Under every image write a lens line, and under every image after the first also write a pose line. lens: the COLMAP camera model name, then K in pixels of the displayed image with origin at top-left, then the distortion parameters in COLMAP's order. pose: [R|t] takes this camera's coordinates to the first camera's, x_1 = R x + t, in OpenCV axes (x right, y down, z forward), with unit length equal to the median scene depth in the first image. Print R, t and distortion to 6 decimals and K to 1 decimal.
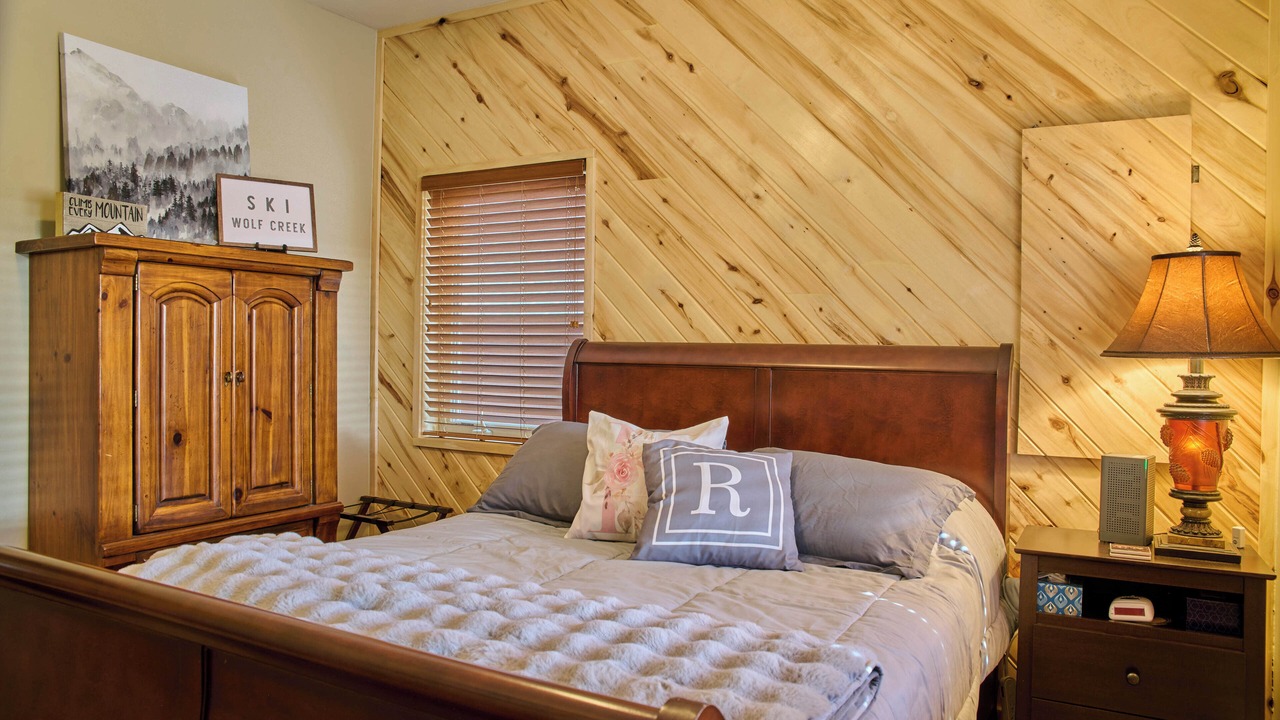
lens RADIAL K [[874.7, 0, 646.2], [0, 874.7, 361.6], [0, 0, 1]] dist [-0.112308, 0.093717]
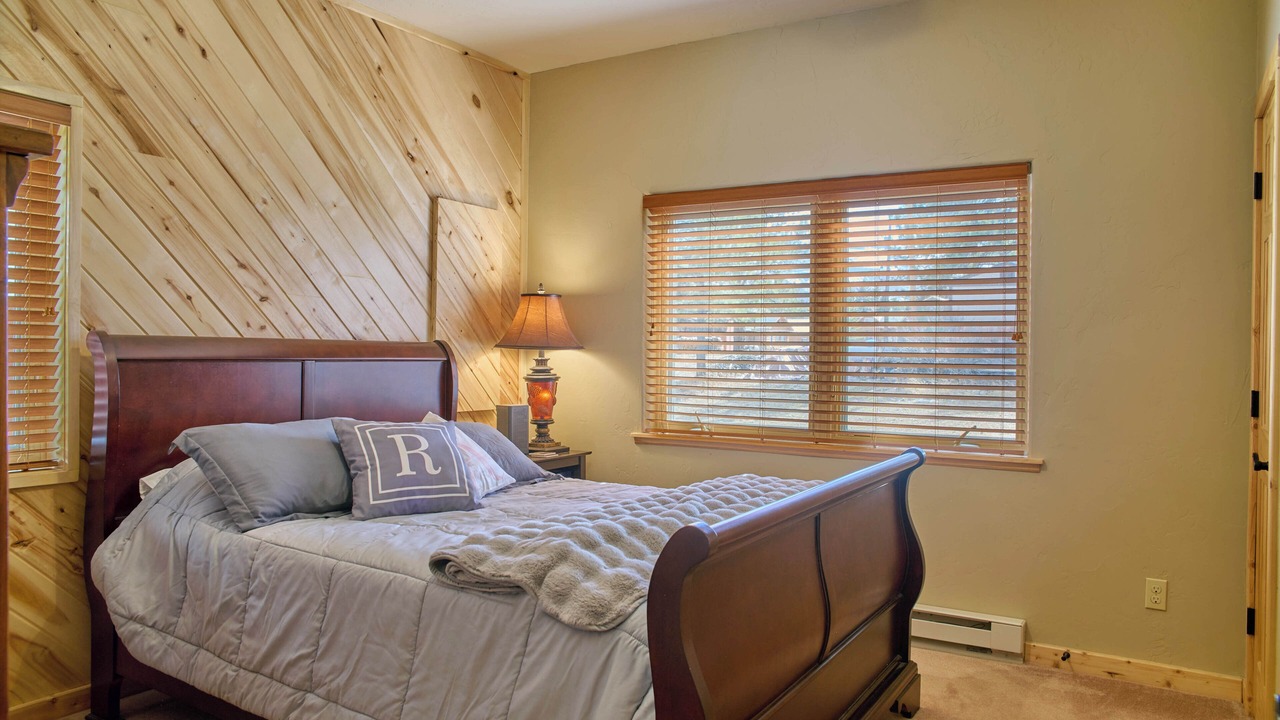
lens RADIAL K [[898.5, 0, 640.0], [0, 898.5, 360.0], [0, 0, 1]] dist [-0.093792, 0.104751]
pose [[0.045461, -0.024036, 0.998677, -1.104112], [-0.000989, 0.999709, 0.024106, -0.023968], [-0.998966, -0.002084, 0.045424, 0.563776]]
